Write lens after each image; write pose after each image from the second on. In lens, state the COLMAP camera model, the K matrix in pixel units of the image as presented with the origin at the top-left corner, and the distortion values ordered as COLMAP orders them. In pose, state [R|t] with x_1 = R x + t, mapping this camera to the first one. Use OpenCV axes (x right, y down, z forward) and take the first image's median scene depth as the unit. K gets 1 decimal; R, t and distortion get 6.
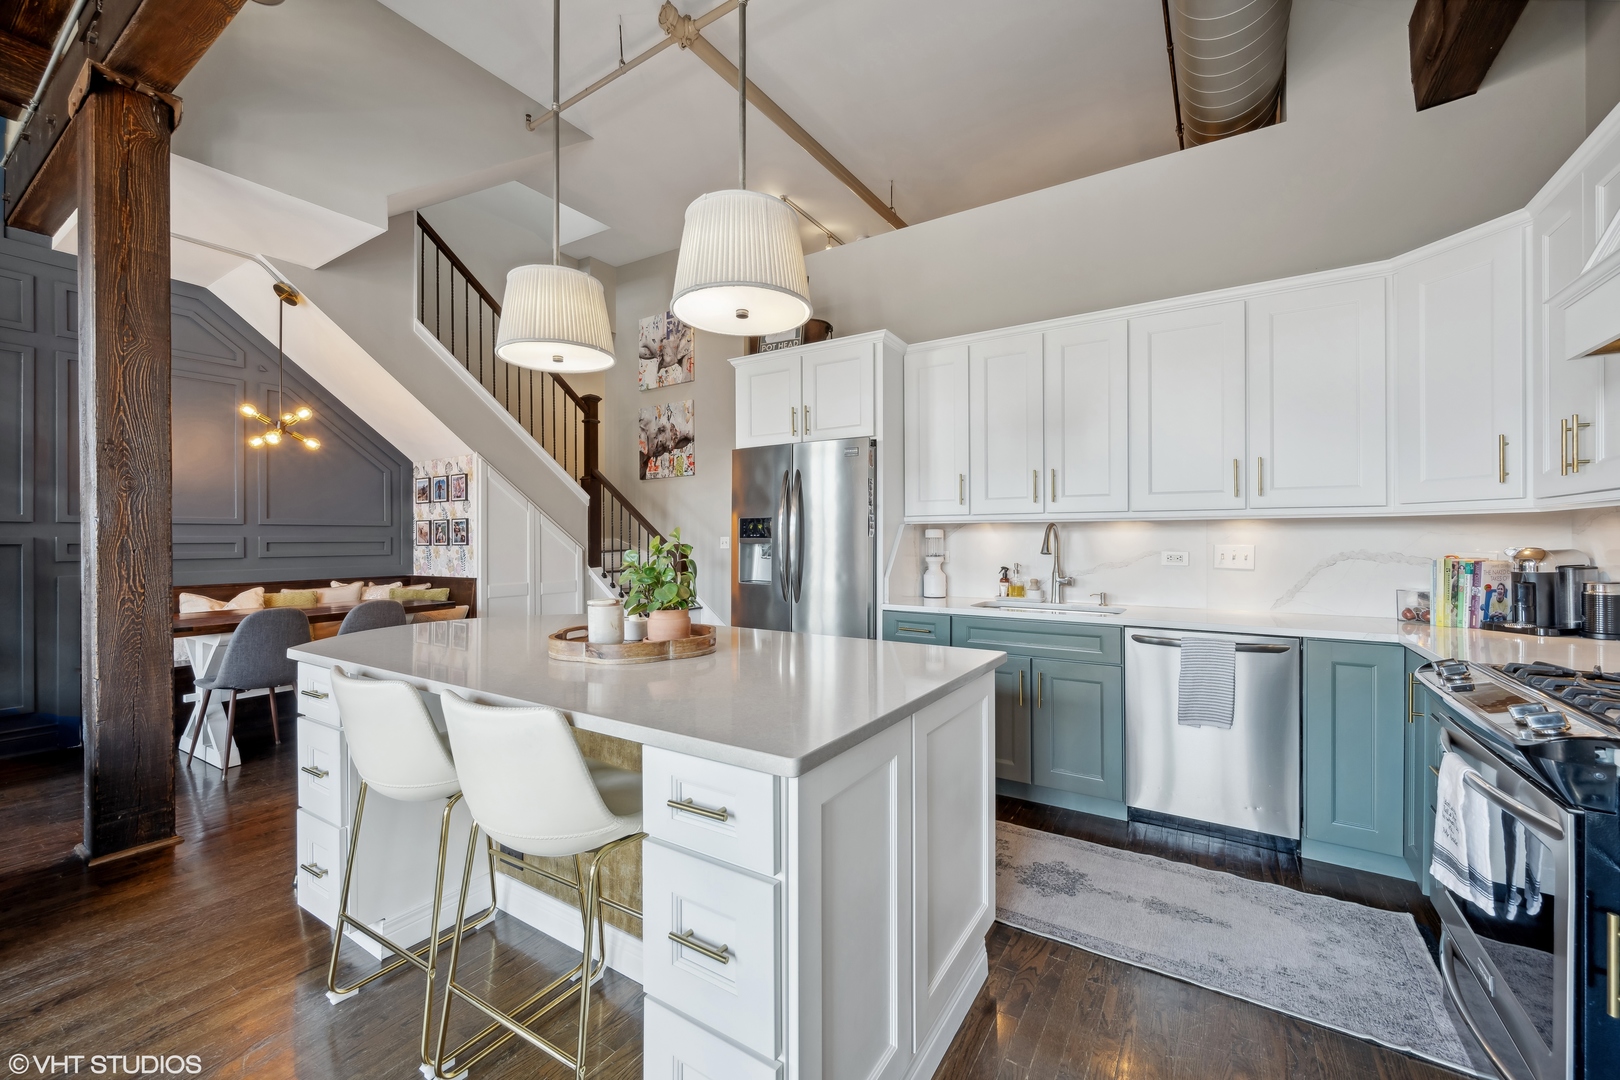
lens RADIAL K [[637.8, 0, 810.0], [0, 637.8, 540.0], [0, 0, 1]] dist [-0.000667, 0.000000]
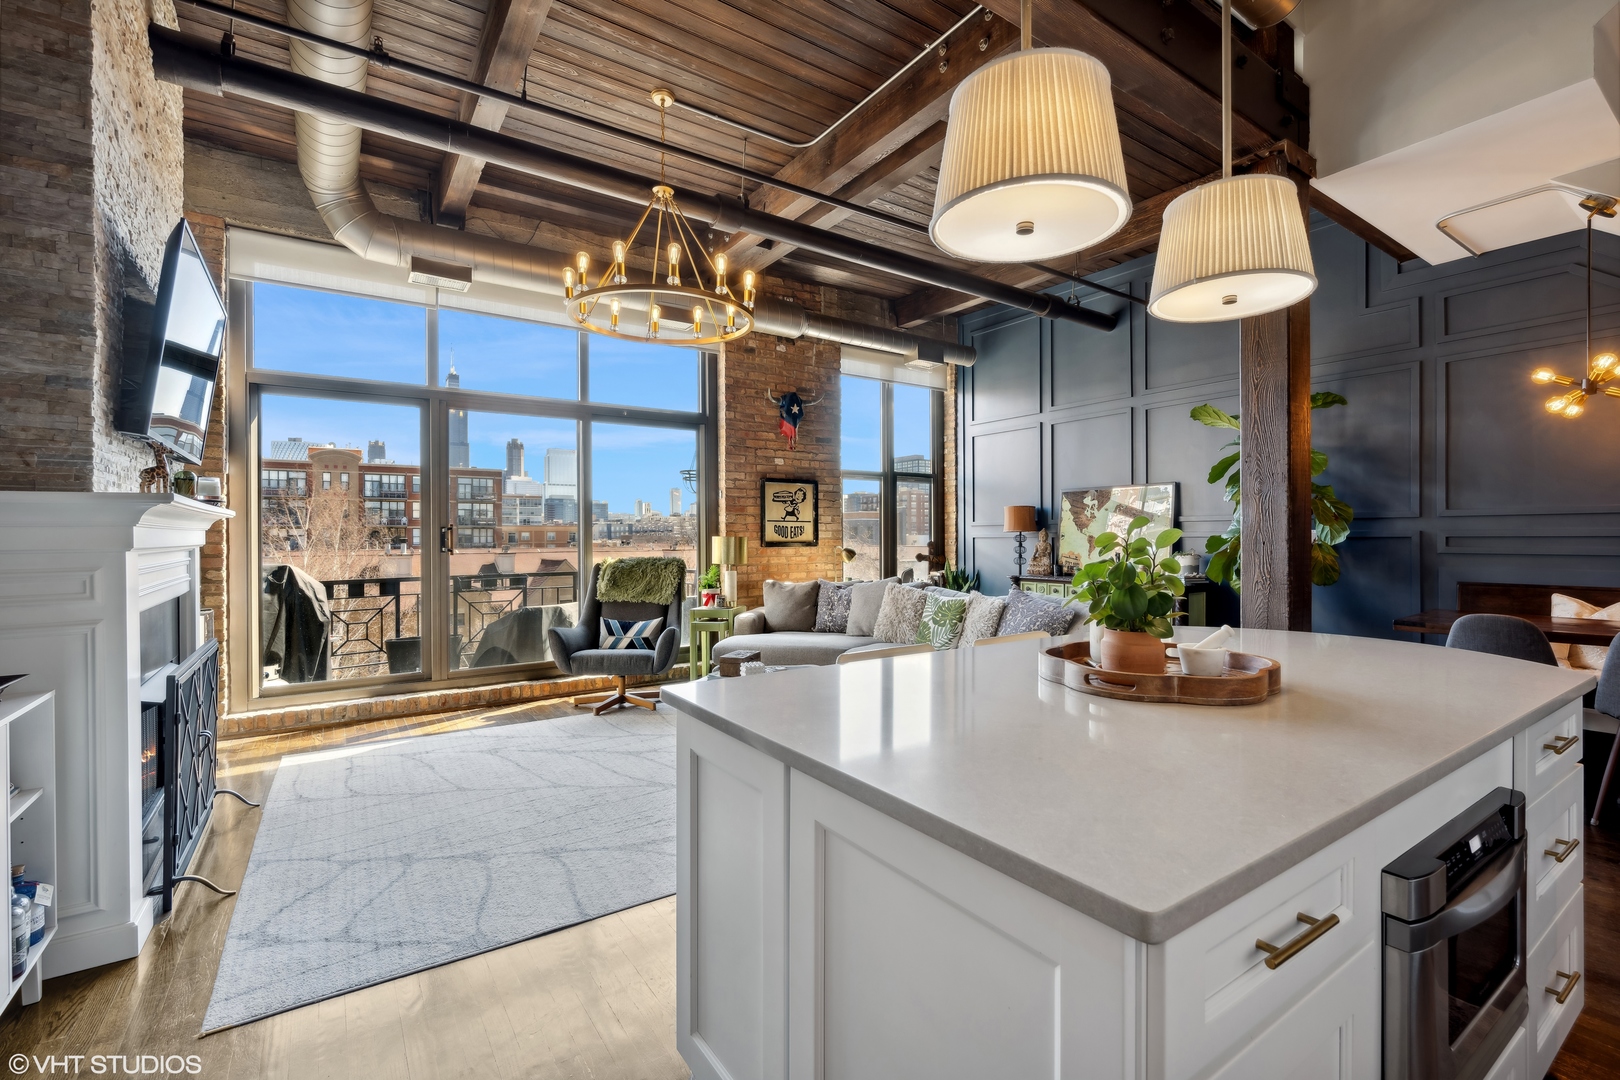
lens RADIAL K [[712.1, 0, 813.2], [0, 712.1, 537.3], [0, 0, 1]] dist [0.003324, 0.000388]
pose [[-0.391021, 0.005491, -0.920365, 0.256091], [0.003476, 0.999984, 0.004489, -0.001260], [0.920375, -0.001443, -0.391034, 0.374248]]
